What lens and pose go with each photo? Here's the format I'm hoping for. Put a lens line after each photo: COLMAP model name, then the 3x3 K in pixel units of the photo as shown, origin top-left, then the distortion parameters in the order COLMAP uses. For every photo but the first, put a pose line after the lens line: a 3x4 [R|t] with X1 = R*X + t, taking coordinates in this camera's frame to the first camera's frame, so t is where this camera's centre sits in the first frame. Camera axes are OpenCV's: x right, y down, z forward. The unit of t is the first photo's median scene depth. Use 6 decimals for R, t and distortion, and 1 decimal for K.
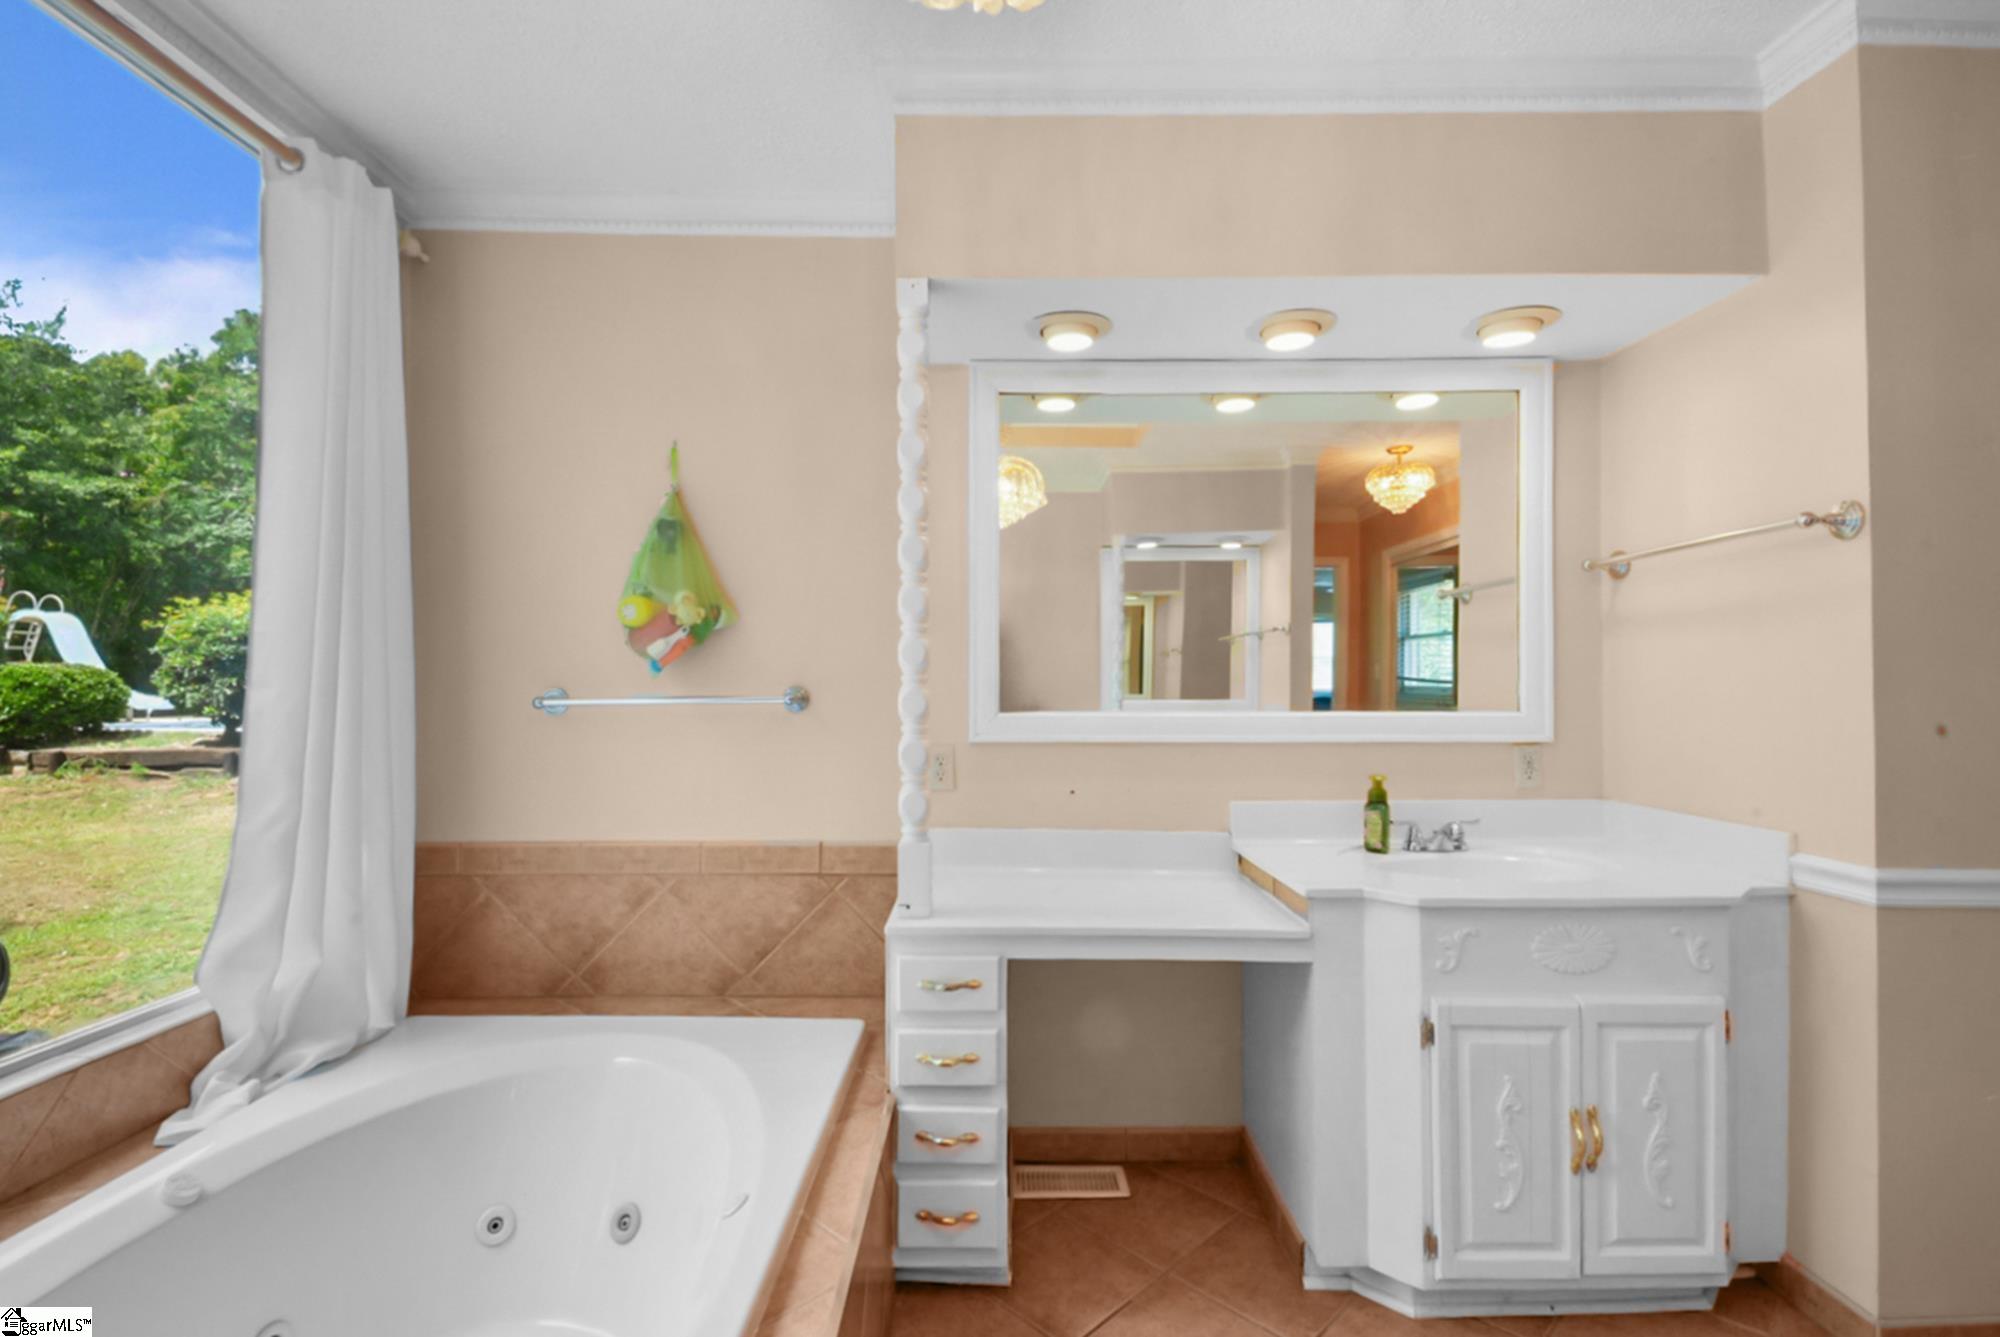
lens RADIAL K [[895.2, 0, 989.9], [0, 895.2, 671.7], [0, 0, 1]] dist [0.039722, -0.021194]
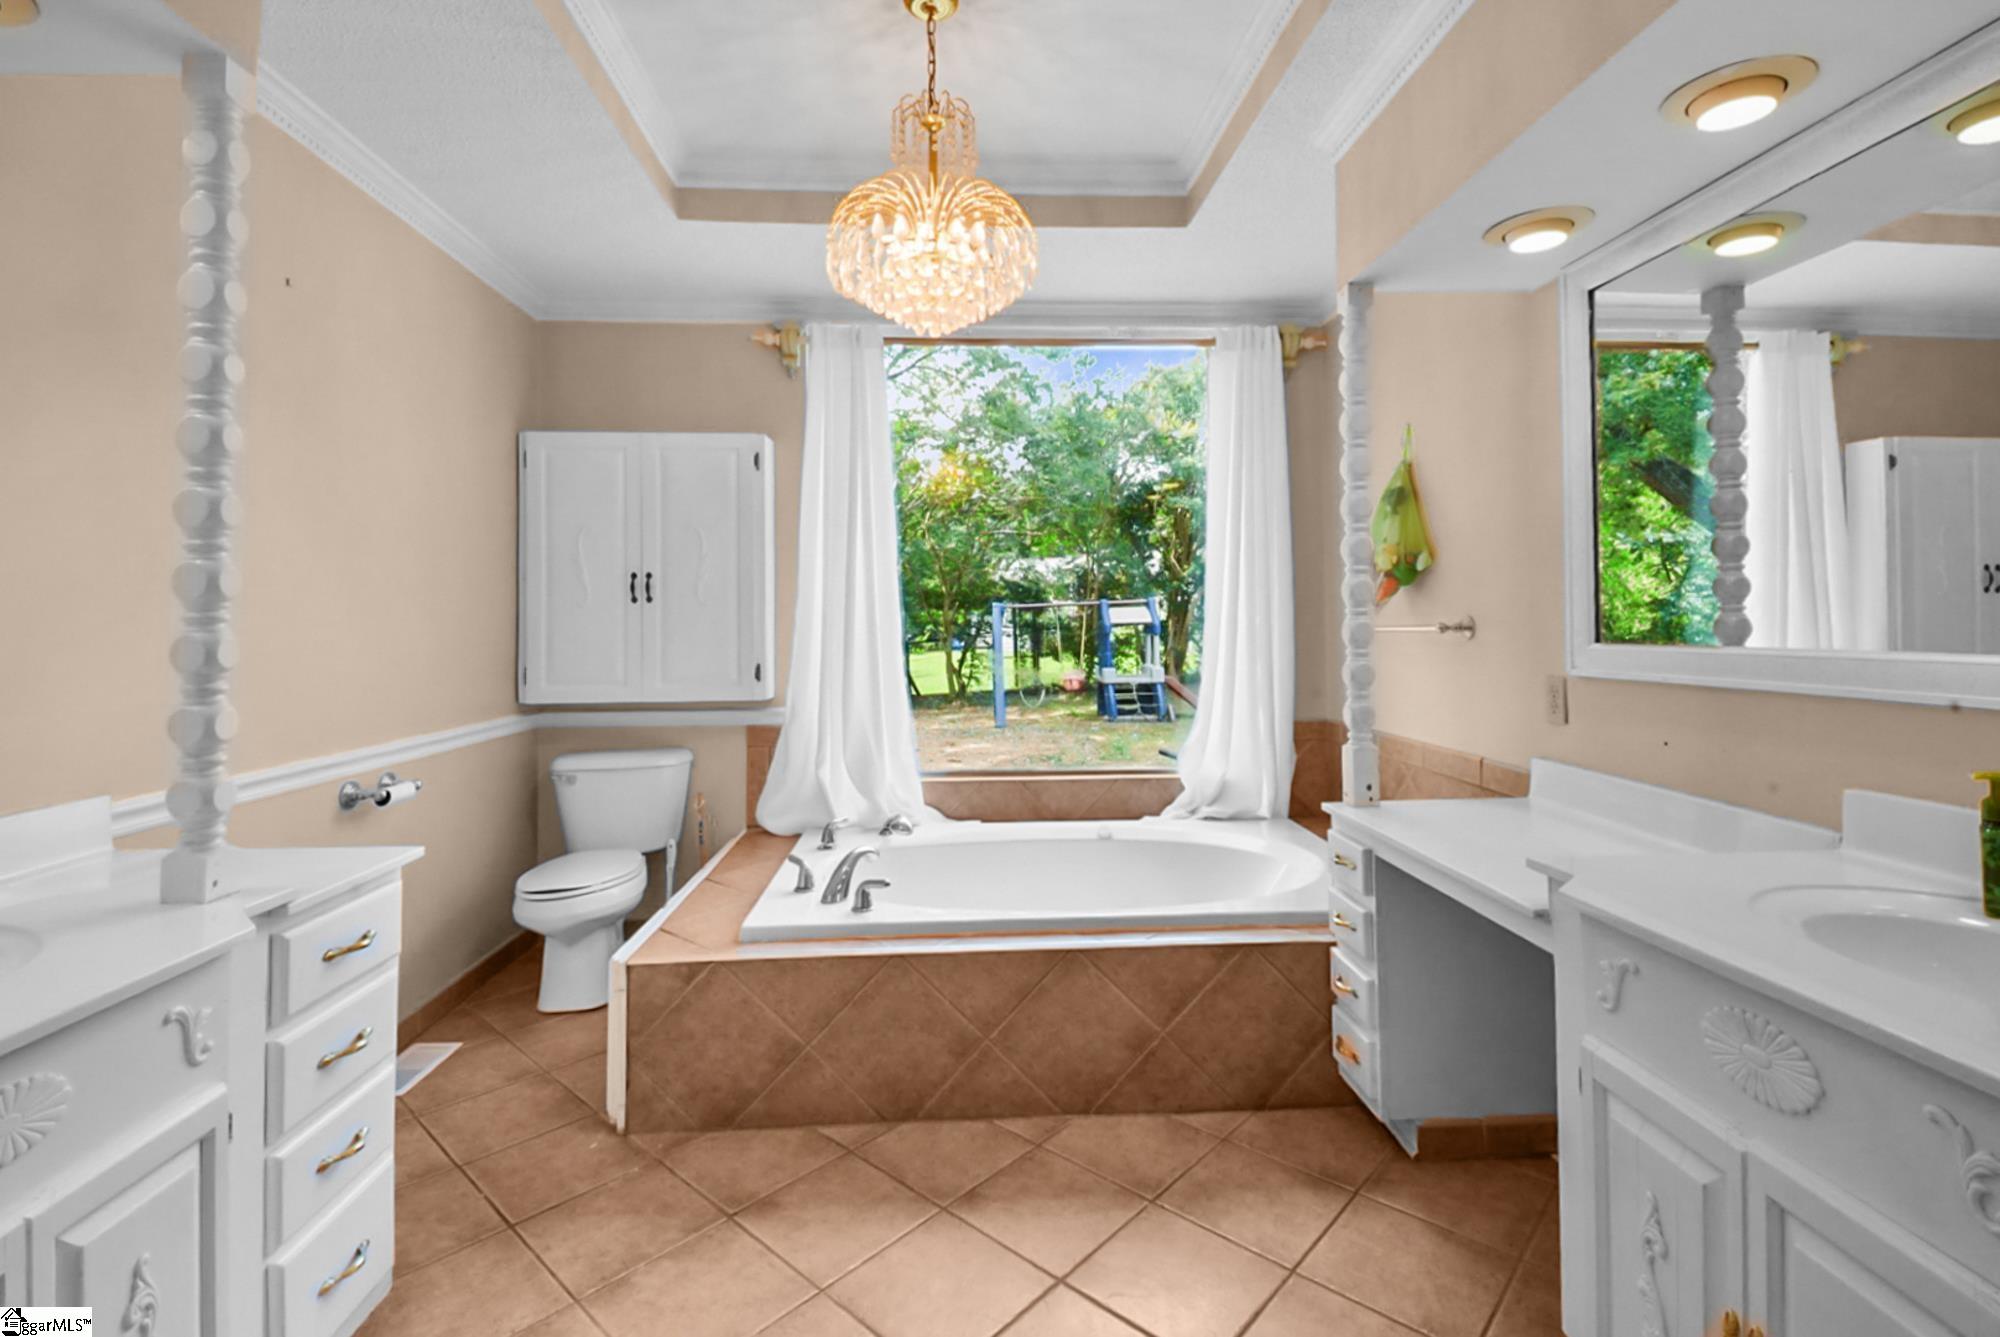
lens RADIAL K [[892.5, 0, 1019.9], [0, 892.5, 599.2], [0, 0, 1]] dist [0.032730, -0.019938]
pose [[0.083306, -0.025832, -0.996189, 1.104905], [0.019190, 0.999520, -0.024314, 0.014032], [0.996339, -0.017091, 0.083762, 0.448967]]
